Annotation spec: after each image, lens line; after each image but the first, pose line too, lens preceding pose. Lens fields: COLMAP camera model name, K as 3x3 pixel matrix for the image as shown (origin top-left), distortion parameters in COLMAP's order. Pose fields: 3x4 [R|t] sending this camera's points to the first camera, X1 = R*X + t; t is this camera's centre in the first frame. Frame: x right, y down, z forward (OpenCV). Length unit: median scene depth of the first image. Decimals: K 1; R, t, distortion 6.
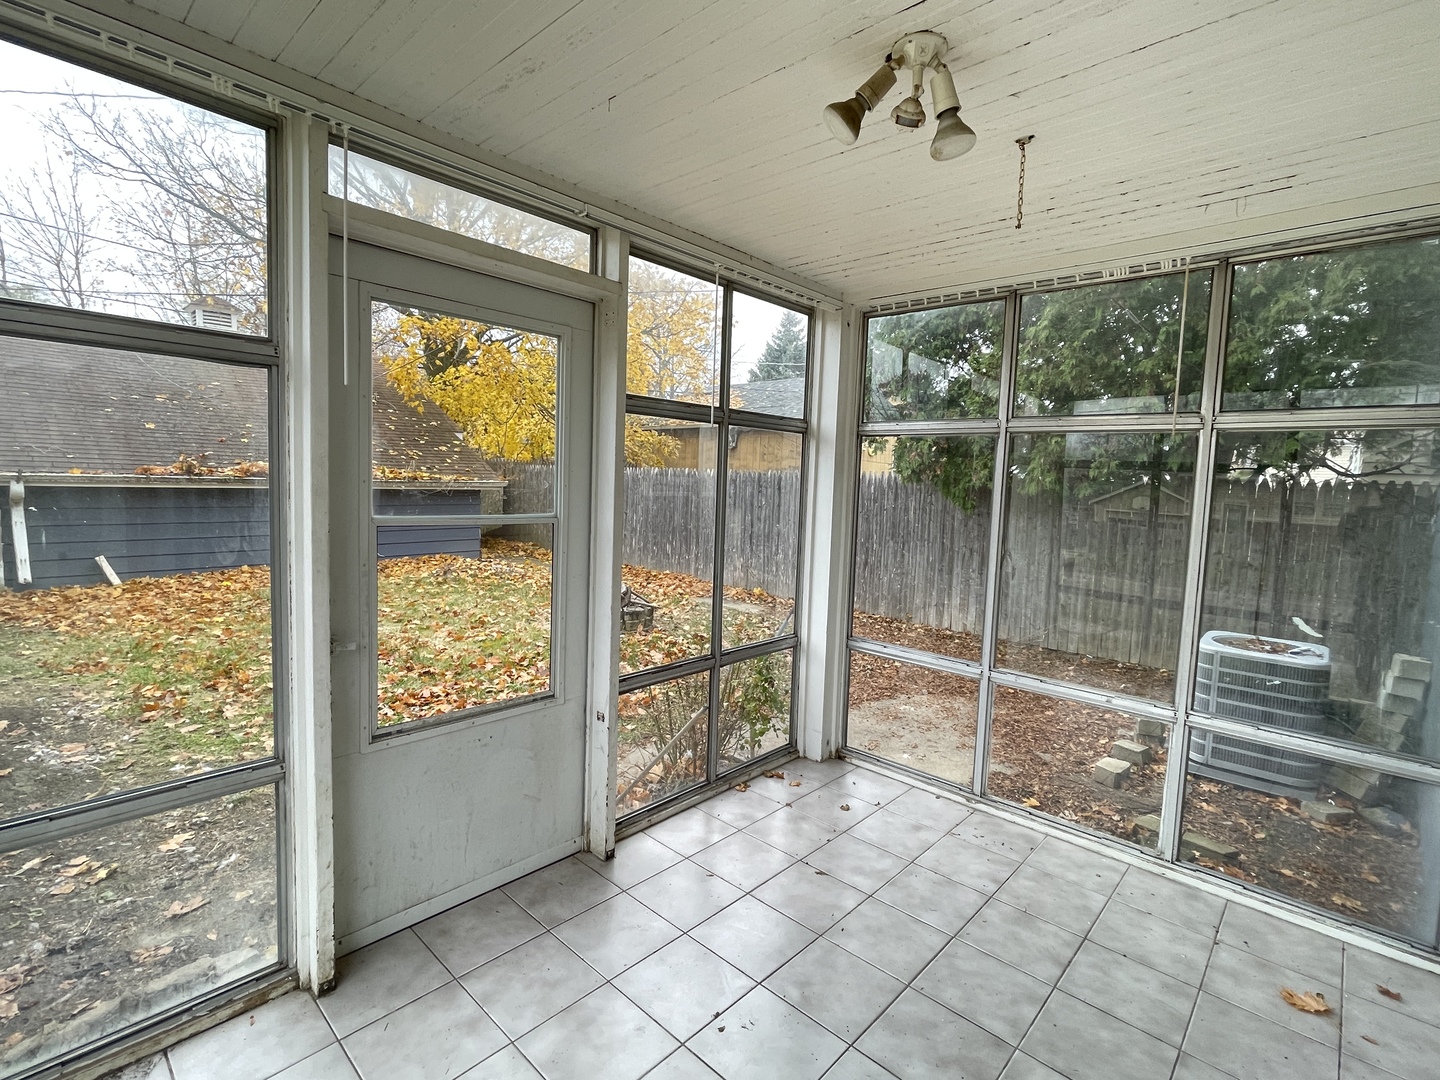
lens RADIAL K [[685.7, 0, 716.0], [0, 685.7, 535.2], [0, 0, 1]] dist [-0.005400, -0.000362]
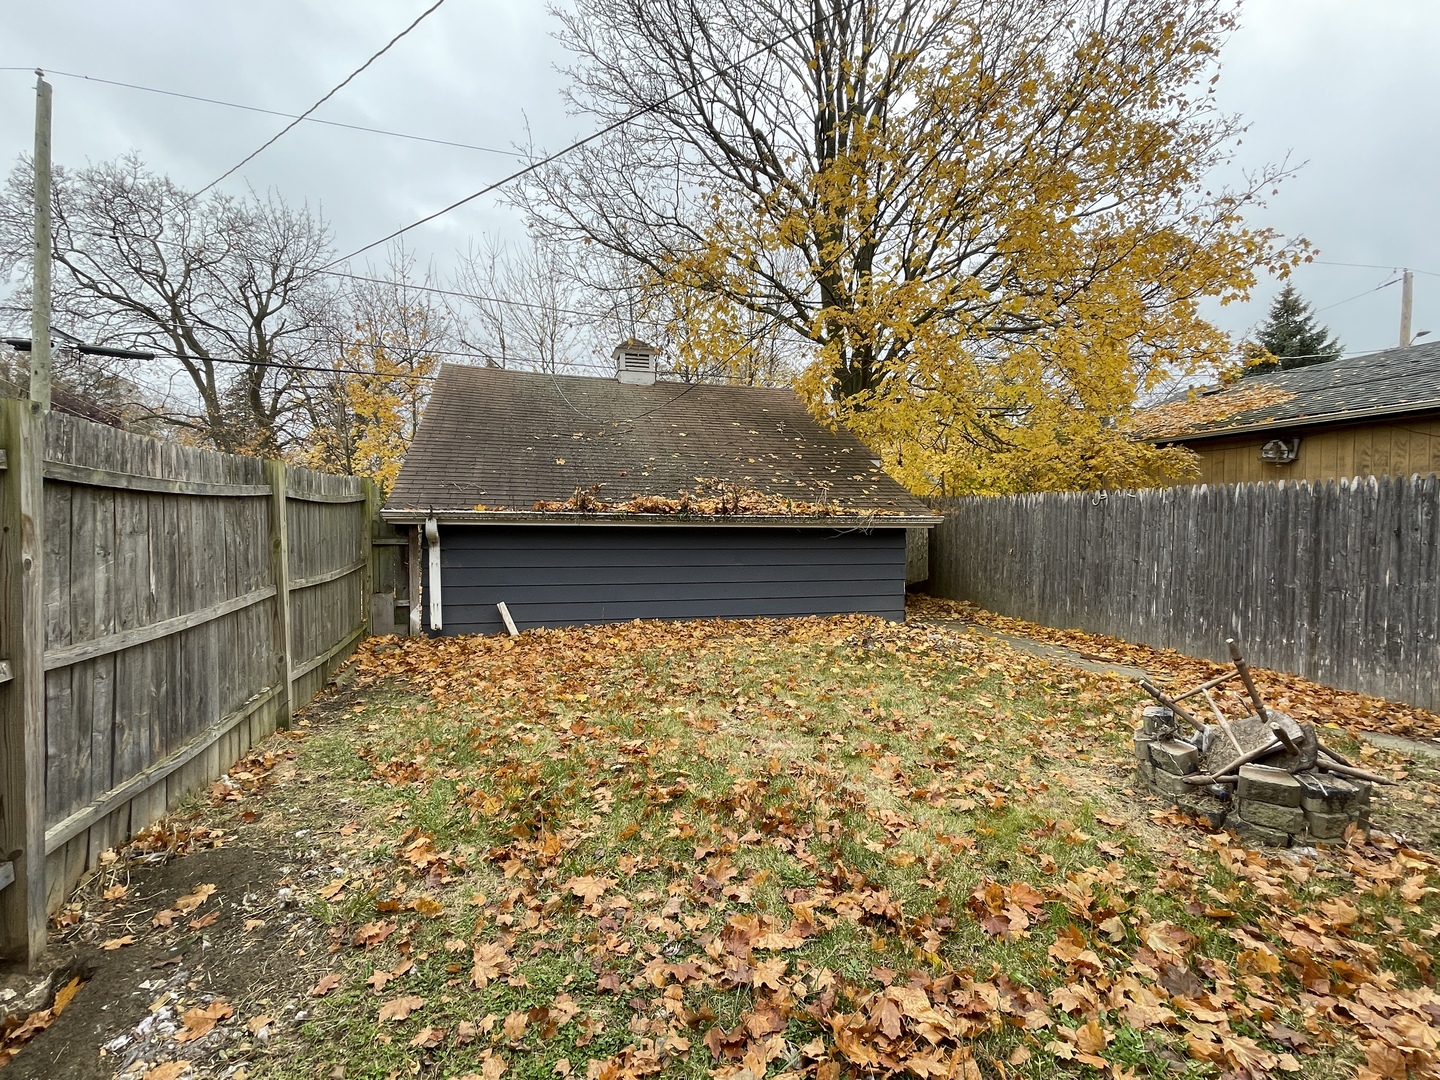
lens RADIAL K [[685.7, 0, 720.1], [0, 685.7, 540.6], [0, 0, 1]] dist [-0.005400, -0.000362]
pose [[0.853795, -0.008442, -0.520541, -0.183462], [-0.027440, 0.997749, -0.061188, -0.003251], [0.519886, 0.066526, 0.851641, 0.370941]]
